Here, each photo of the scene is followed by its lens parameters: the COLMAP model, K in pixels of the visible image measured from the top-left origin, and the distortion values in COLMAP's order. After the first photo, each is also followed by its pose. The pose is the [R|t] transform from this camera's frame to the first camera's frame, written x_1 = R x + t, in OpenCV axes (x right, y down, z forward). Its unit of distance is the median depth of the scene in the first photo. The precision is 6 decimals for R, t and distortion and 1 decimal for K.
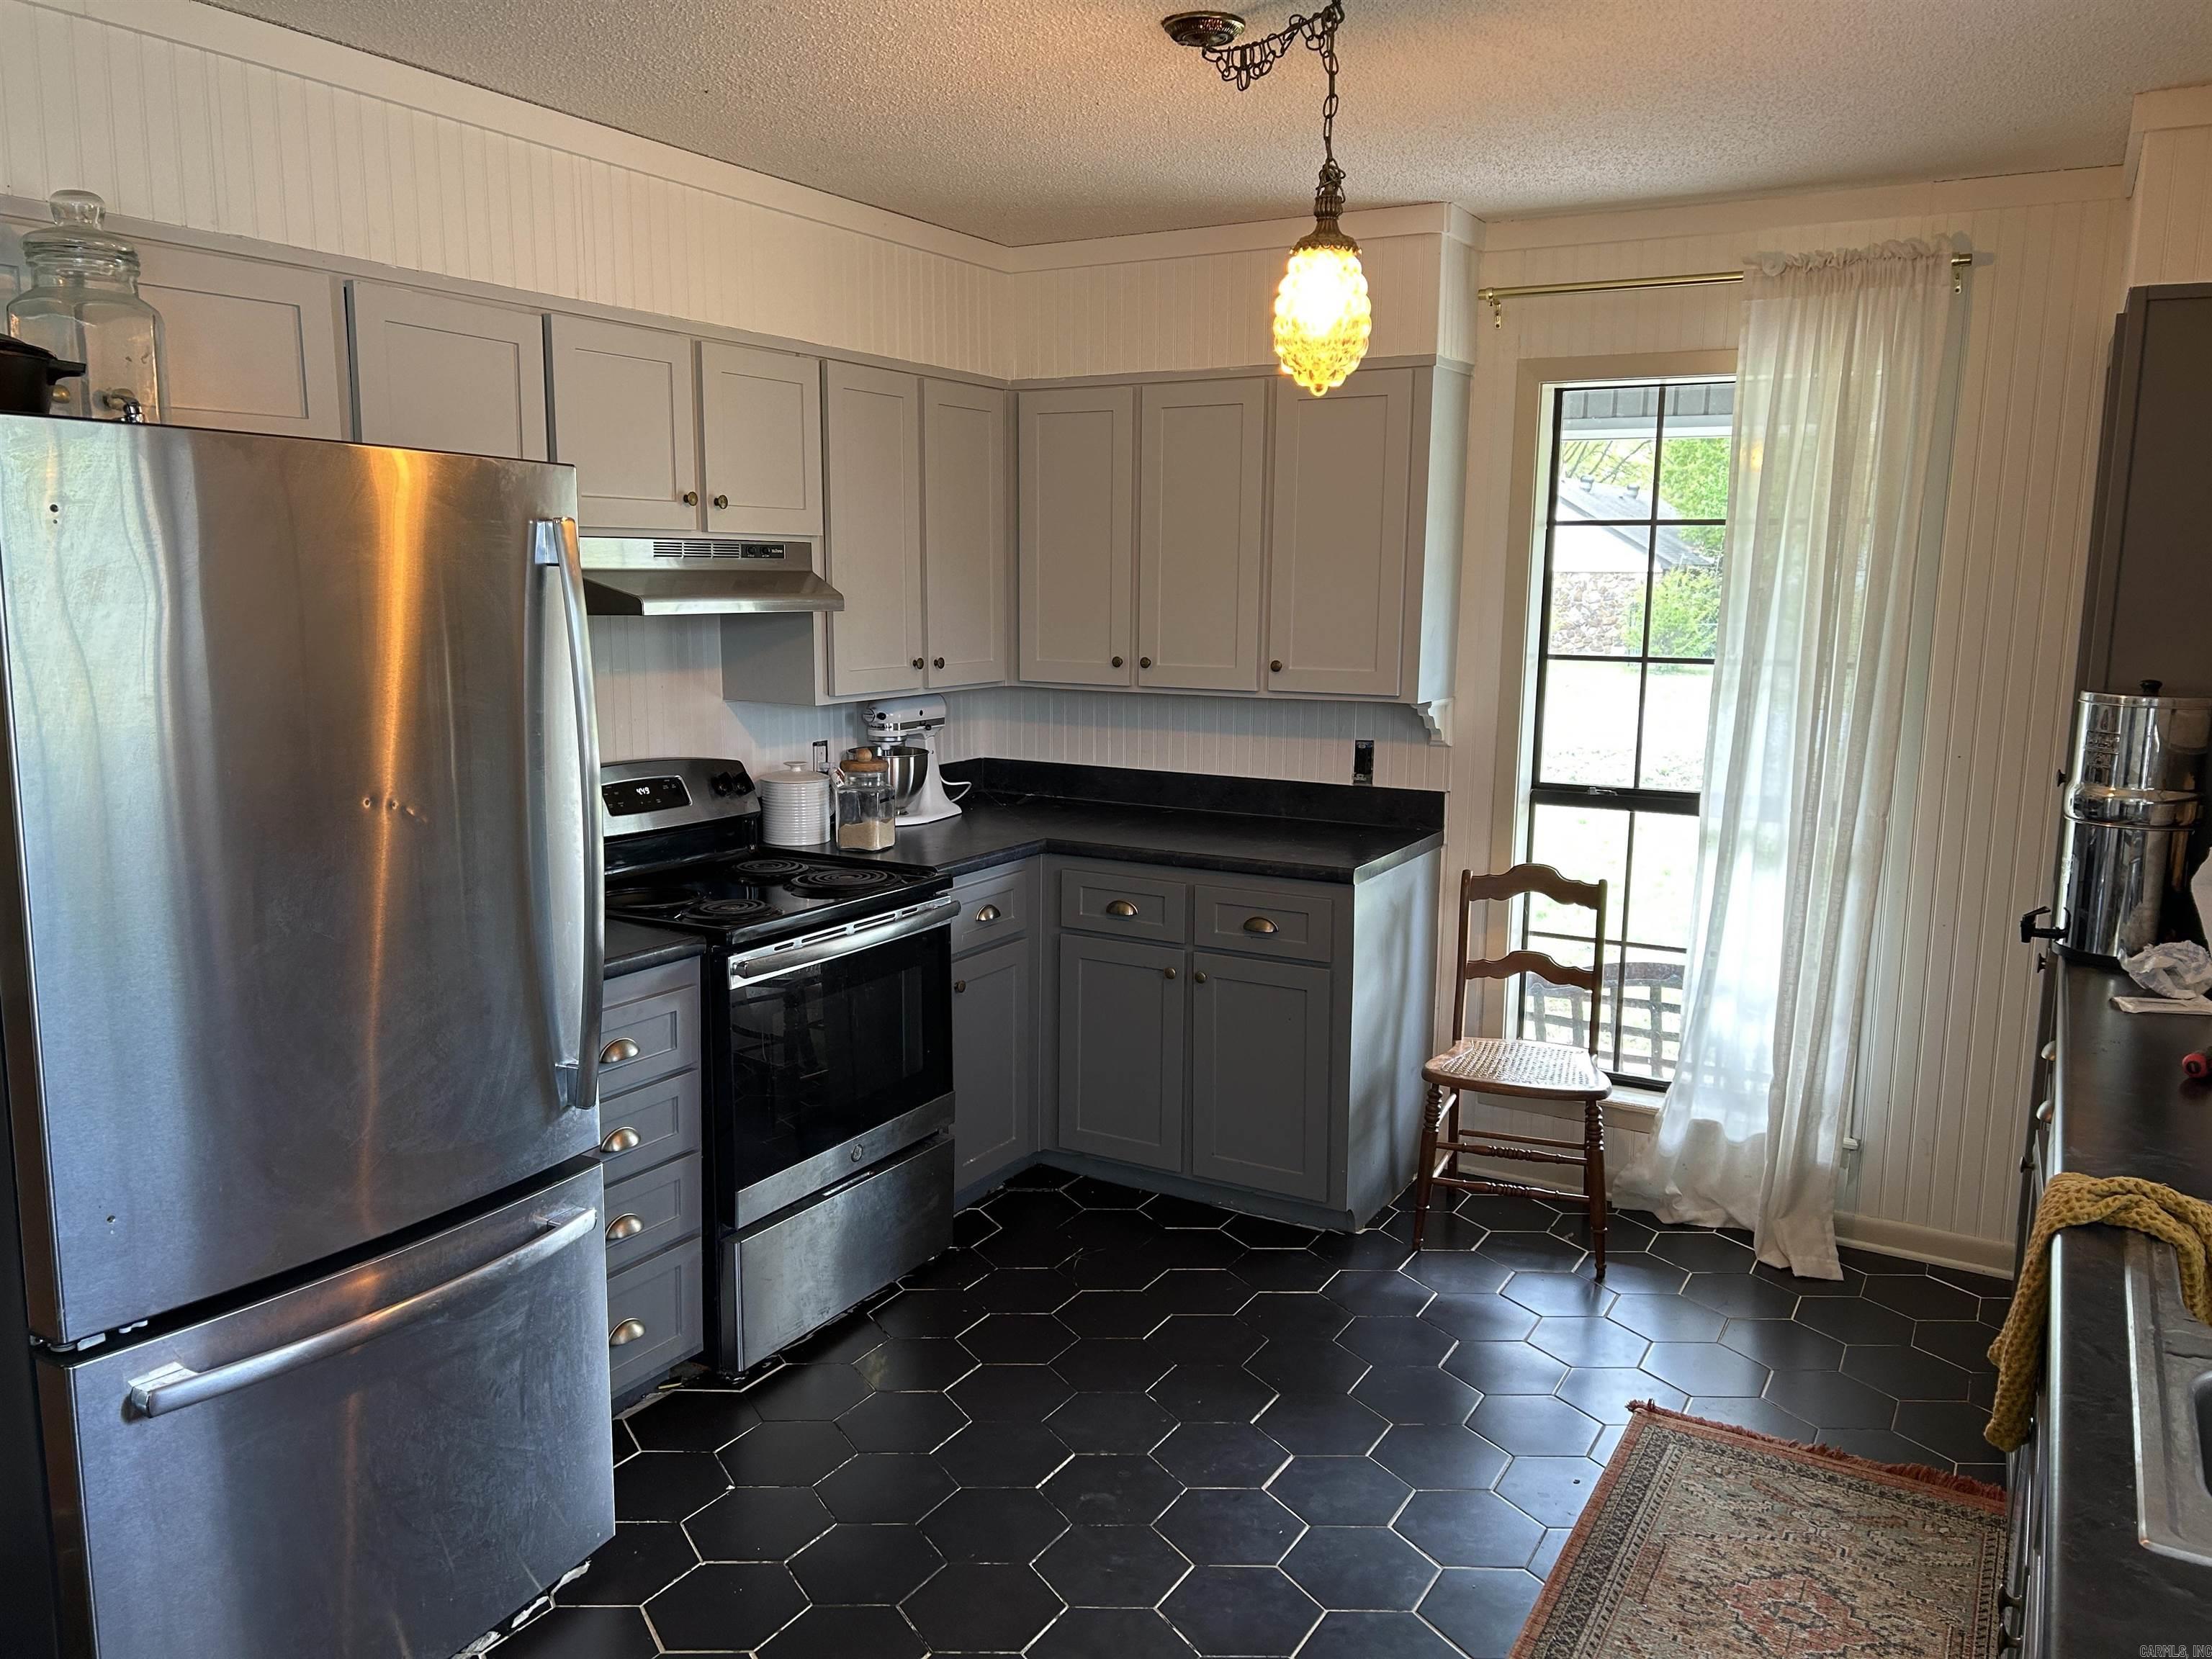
lens RADIAL K [[1689.7, 0, 1106.6], [0, 1689.7, 852.4], [0, 0, 1]] dist [0.129116, -0.168912]
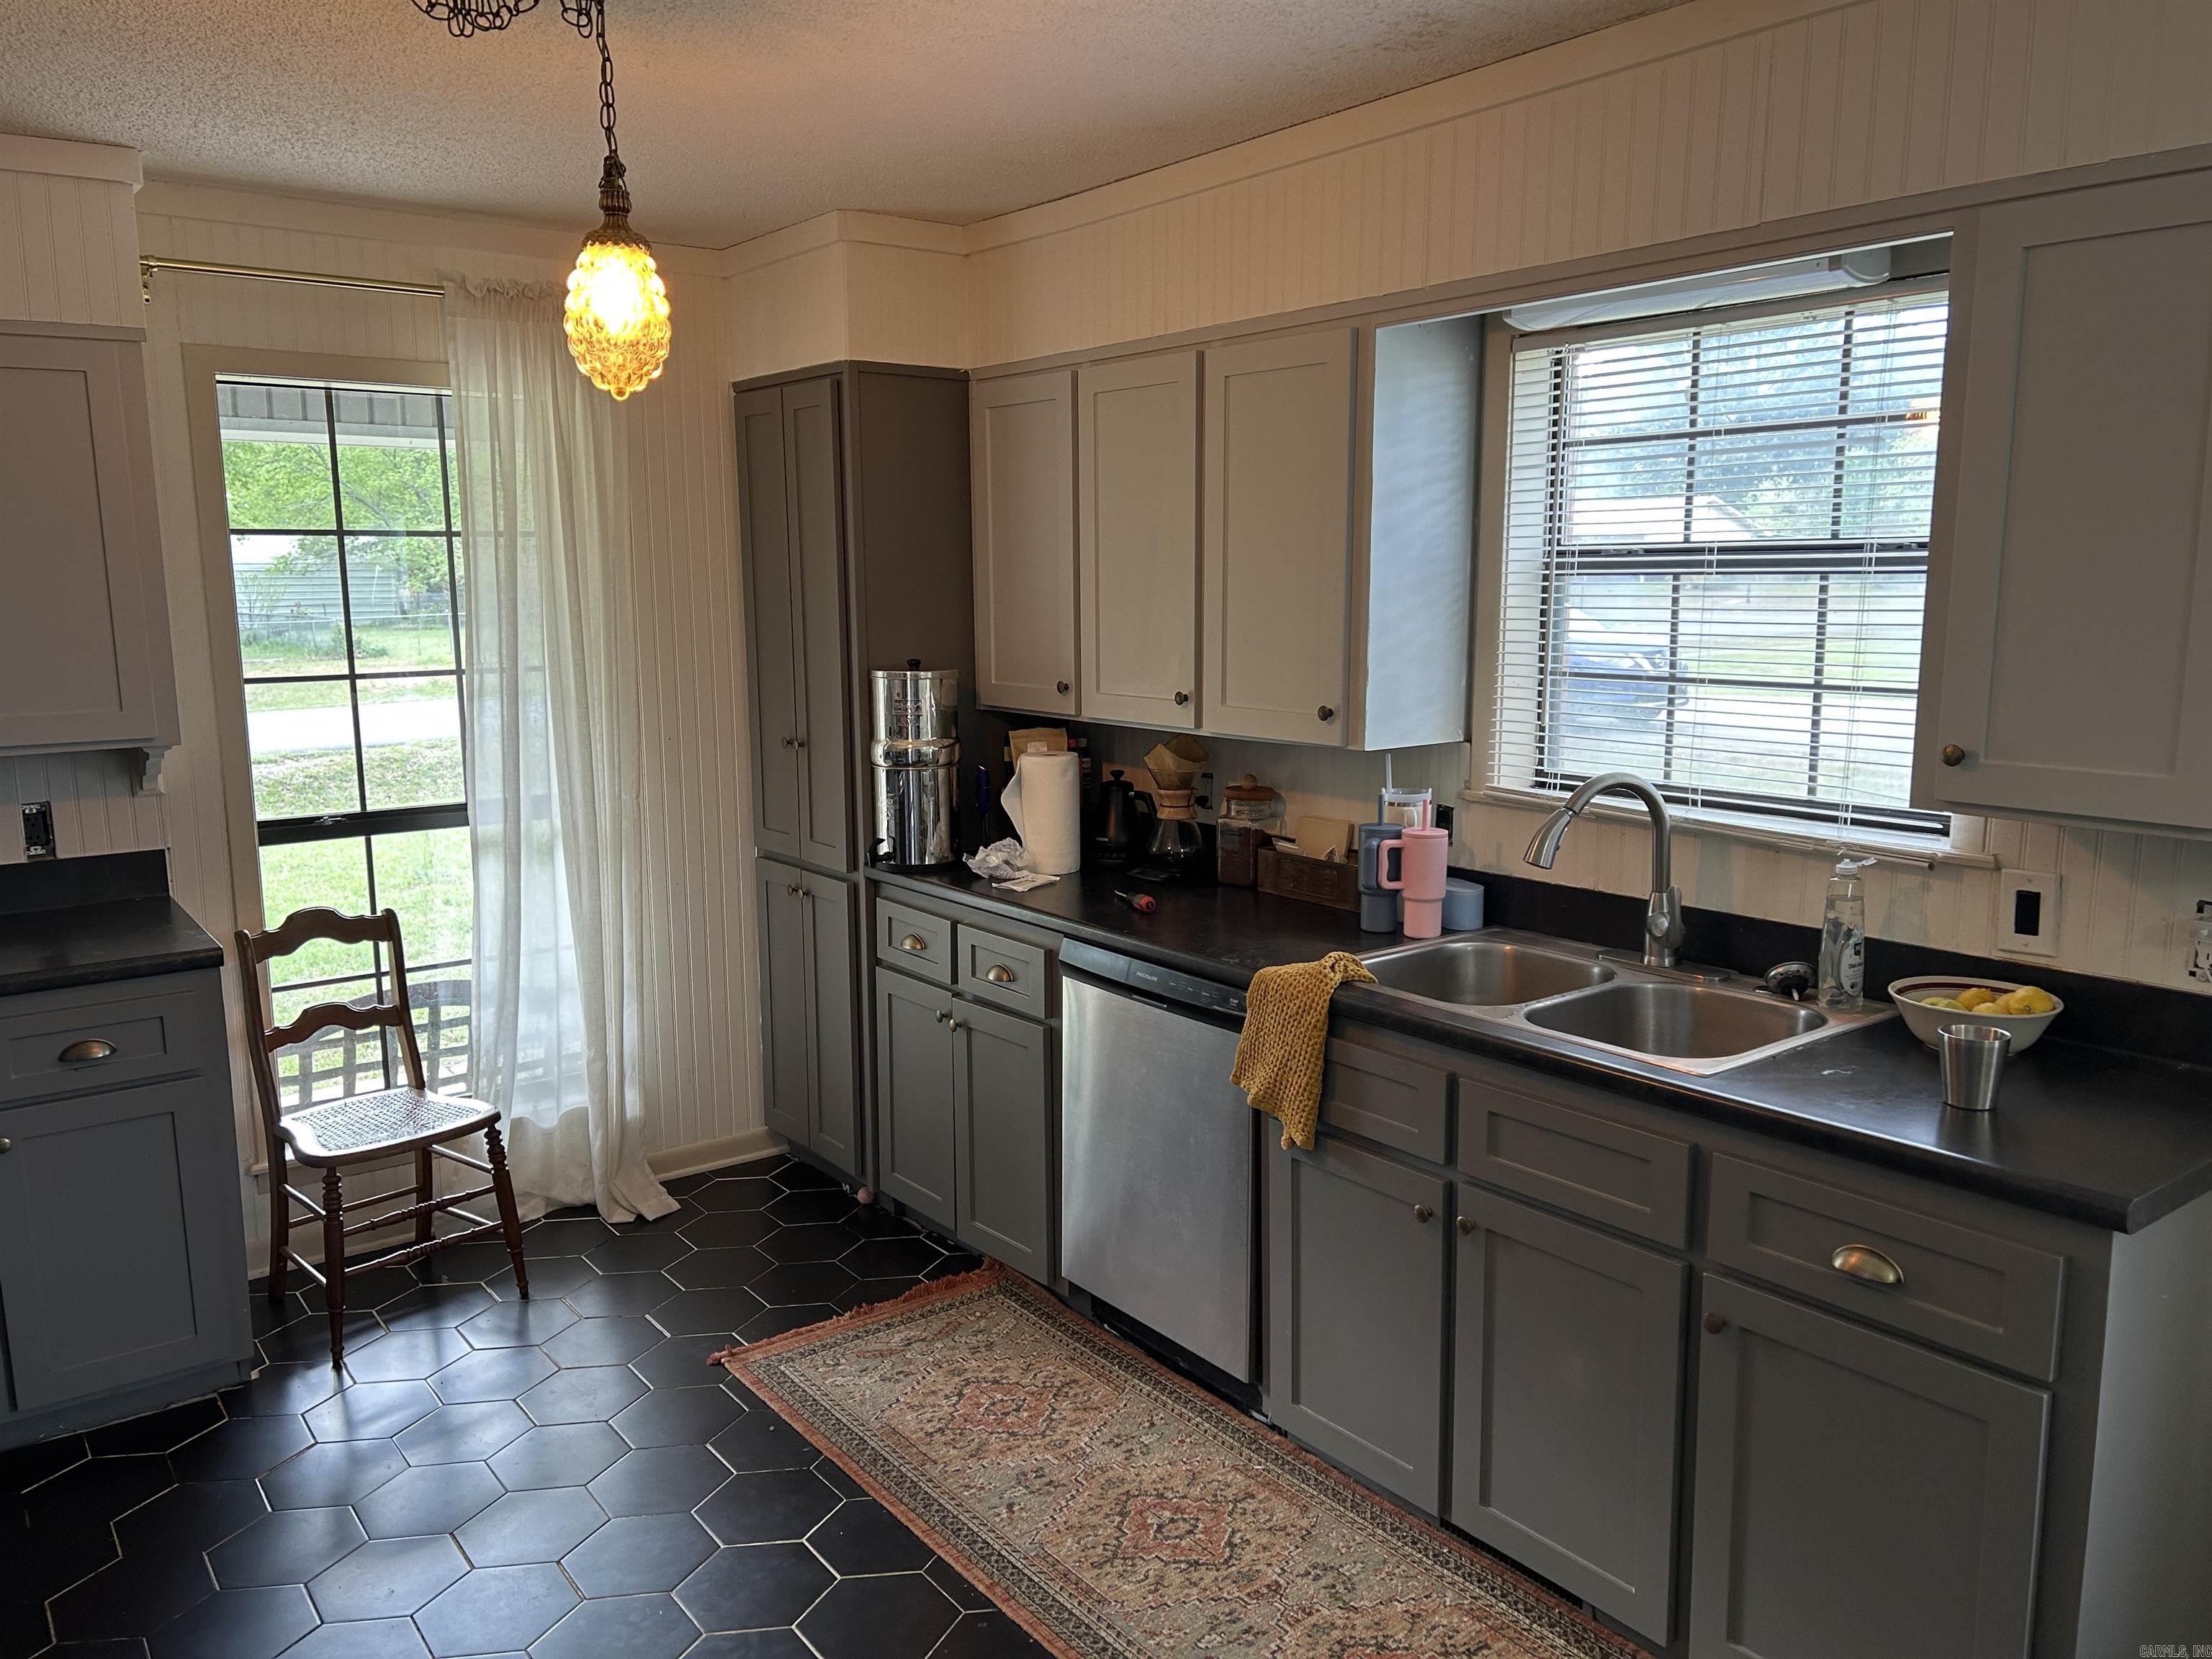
lens RADIAL K [[1689.7, 0, 1106.6], [0, 1689.7, 852.4], [0, 0, 1]] dist [0.129116, -0.168912]
pose [[0.400482, -0.165170, 0.901295, -0.423248], [0.169362, 0.980015, 0.104342, -0.048864], [-0.900517, 0.110858, 0.420452, 0.247566]]
